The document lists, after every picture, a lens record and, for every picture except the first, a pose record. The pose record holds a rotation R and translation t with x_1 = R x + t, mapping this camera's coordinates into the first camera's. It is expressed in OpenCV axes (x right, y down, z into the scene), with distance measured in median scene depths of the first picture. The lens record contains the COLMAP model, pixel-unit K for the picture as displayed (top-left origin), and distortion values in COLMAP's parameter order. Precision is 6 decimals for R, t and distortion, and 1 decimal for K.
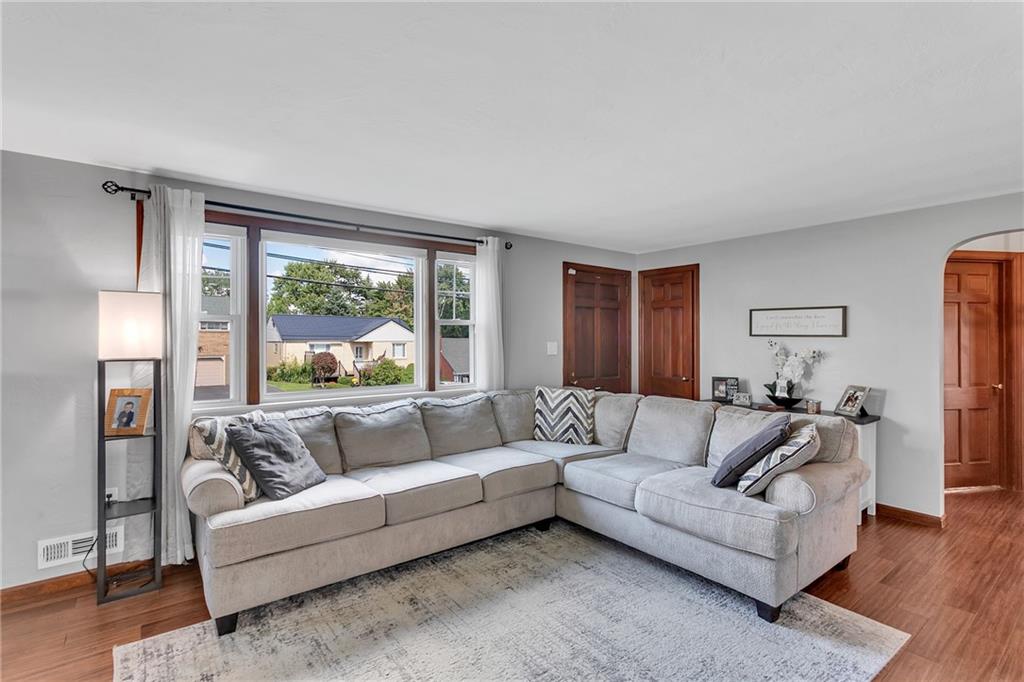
lens RADIAL K [[485.3, 0, 508.4], [0, 485.3, 337.4], [0, 0, 1]] dist [0.004520, 0.001637]
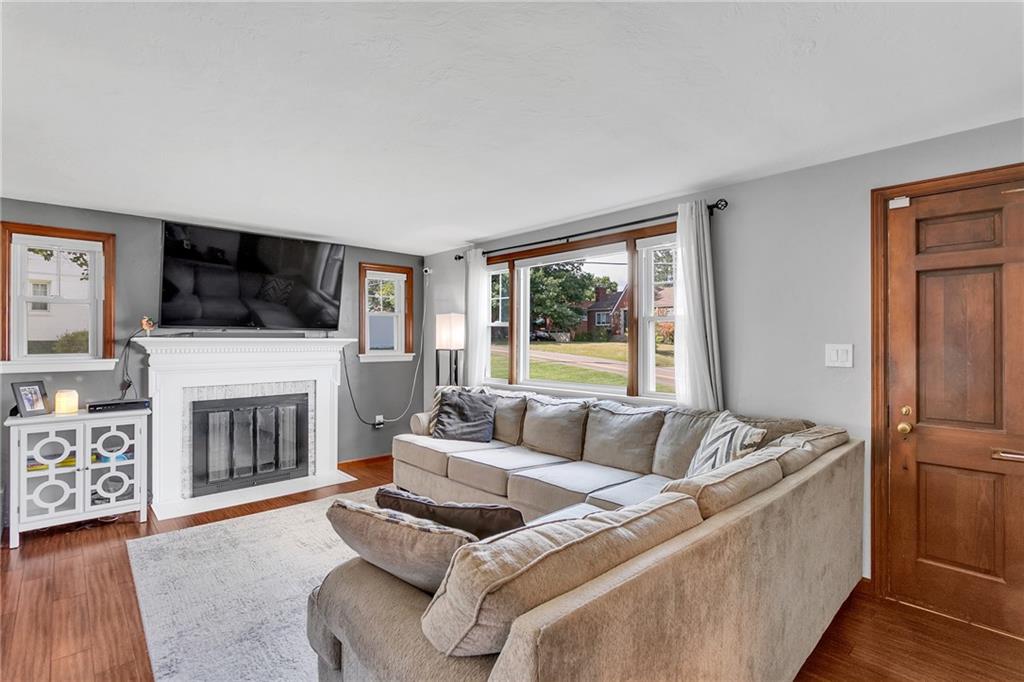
lens RADIAL K [[497.6, 0, 514.4], [0, 497.6, 338.9], [0, 0, 1]] dist [0.001870, 0.000406]
pose [[0.089754, 0.000655, -0.995964, 0.926786], [0.001603, 0.999998, 0.000802, 0.003452], [0.995963, -0.001669, 0.089753, 0.866700]]
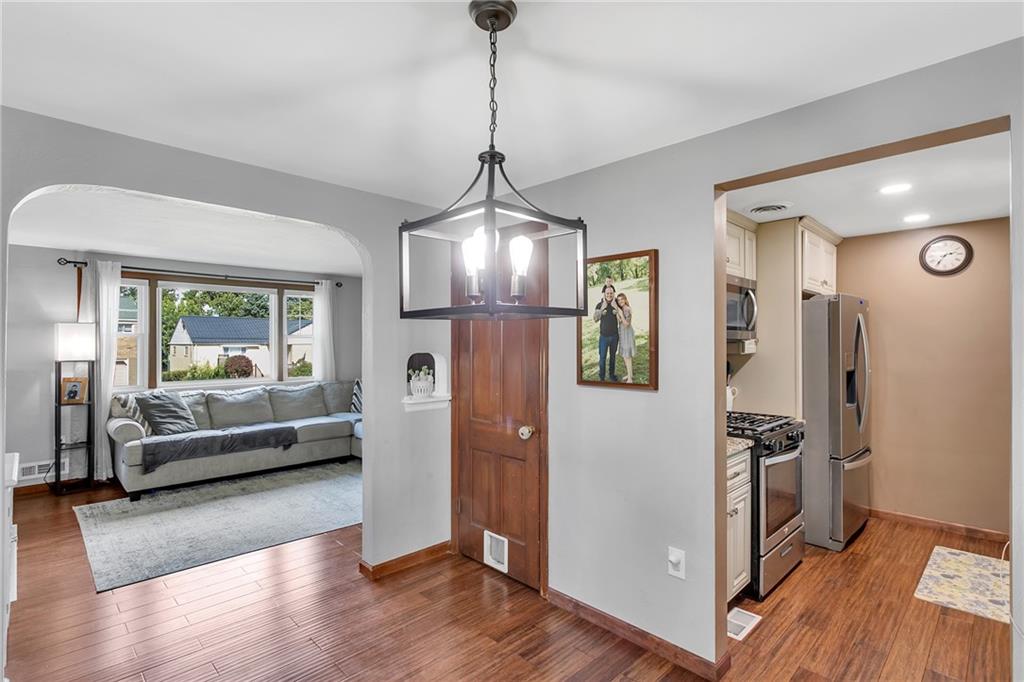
lens RADIAL K [[497.6, 0, 514.4], [0, 497.6, 338.9], [0, 0, 1]] dist [0.001870, 0.000406]
pose [[0.991298, 0.002625, 0.131612, 0.450452], [-0.002421, 0.999996, -0.001709, -0.027867], [-0.131616, 0.001376, 0.991300, -0.801218]]
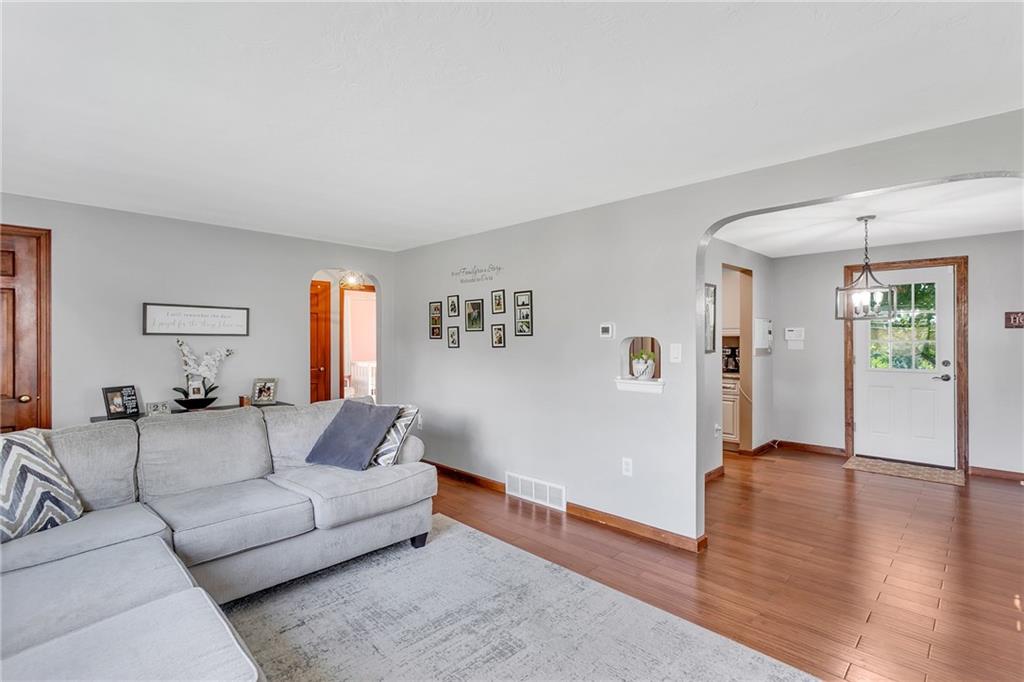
lens RADIAL K [[485.3, 0, 508.4], [0, 485.3, 337.4], [0, 0, 1]] dist [0.004520, 0.001637]
pose [[-0.141649, 0.000823, 0.989917, -0.604051], [-0.001974, 0.999997, -0.001114, 0.002464], [-0.989915, -0.002112, -0.141647, 0.689430]]
